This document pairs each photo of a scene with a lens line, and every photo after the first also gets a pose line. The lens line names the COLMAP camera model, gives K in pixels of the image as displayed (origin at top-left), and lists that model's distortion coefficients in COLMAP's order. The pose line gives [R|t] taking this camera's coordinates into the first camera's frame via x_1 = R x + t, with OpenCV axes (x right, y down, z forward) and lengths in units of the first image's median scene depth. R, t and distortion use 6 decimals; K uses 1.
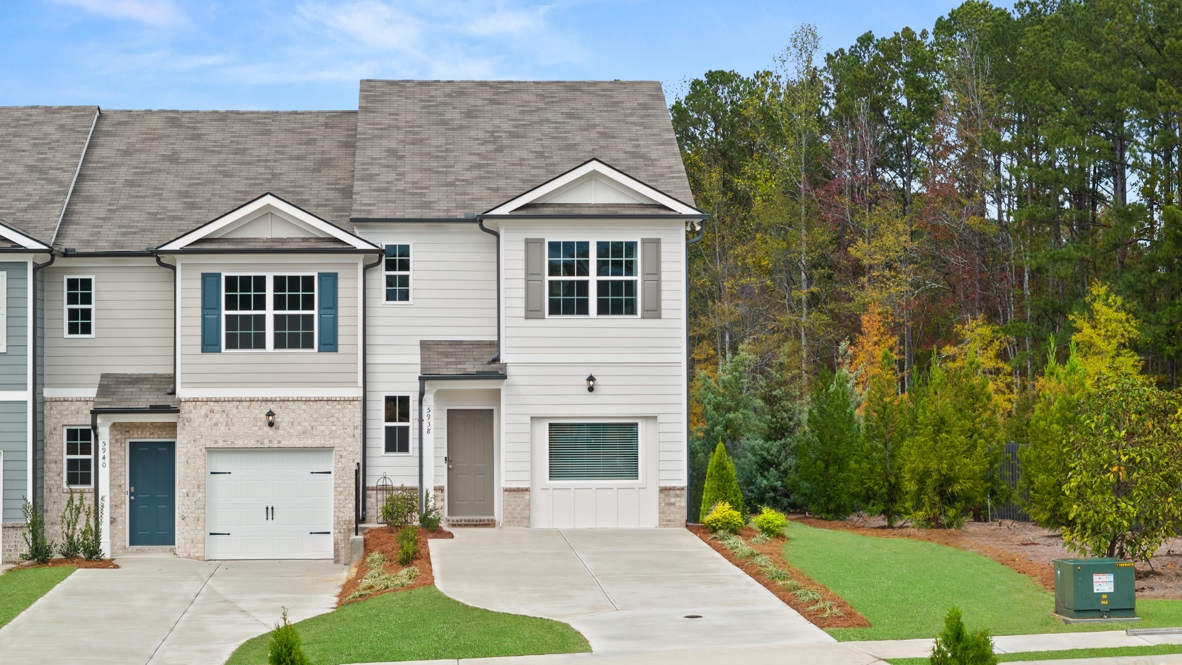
lens RADIAL K [[2395.9, 0, 525.3], [0, 2395.9, 339.1], [0, 0, 1]] dist [-0.072275, 0.000000]
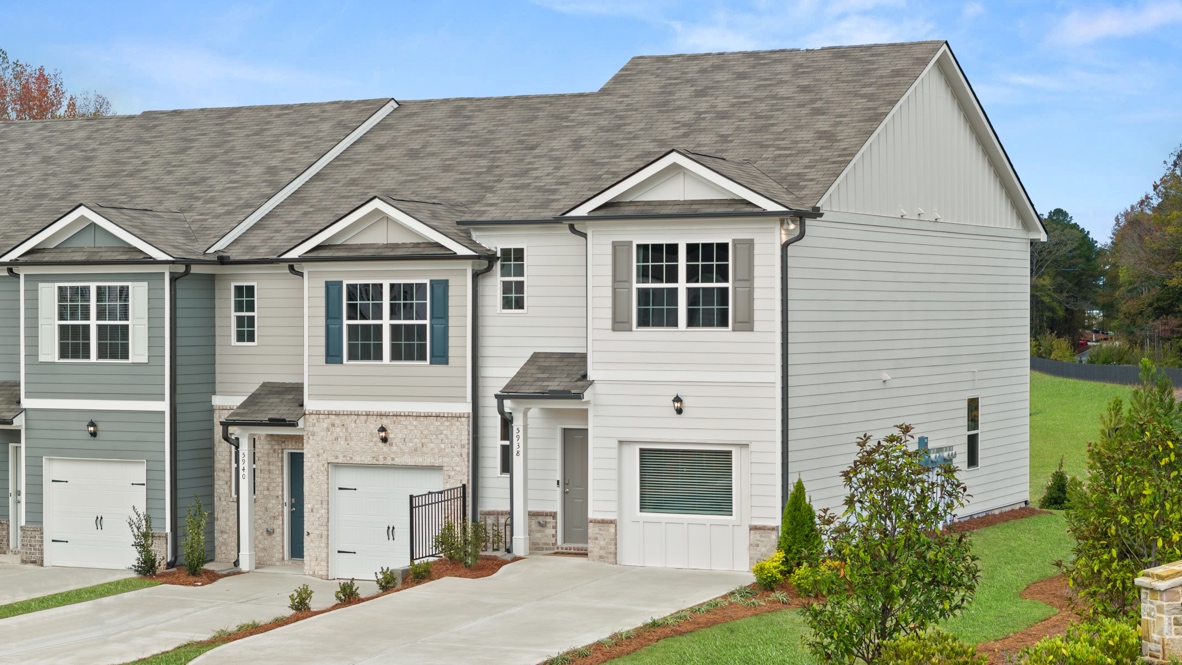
lens RADIAL K [[2395.9, 0, 538.0], [0, 2395.9, 310.6], [0, 0, 1]] dist [-0.072275, 0.000000]
pose [[0.857242, 0.001245, -0.514912, 0.434117], [0.011226, 0.999714, 0.021107, -0.035115], [0.514791, -0.023874, 0.856983, 0.217929]]
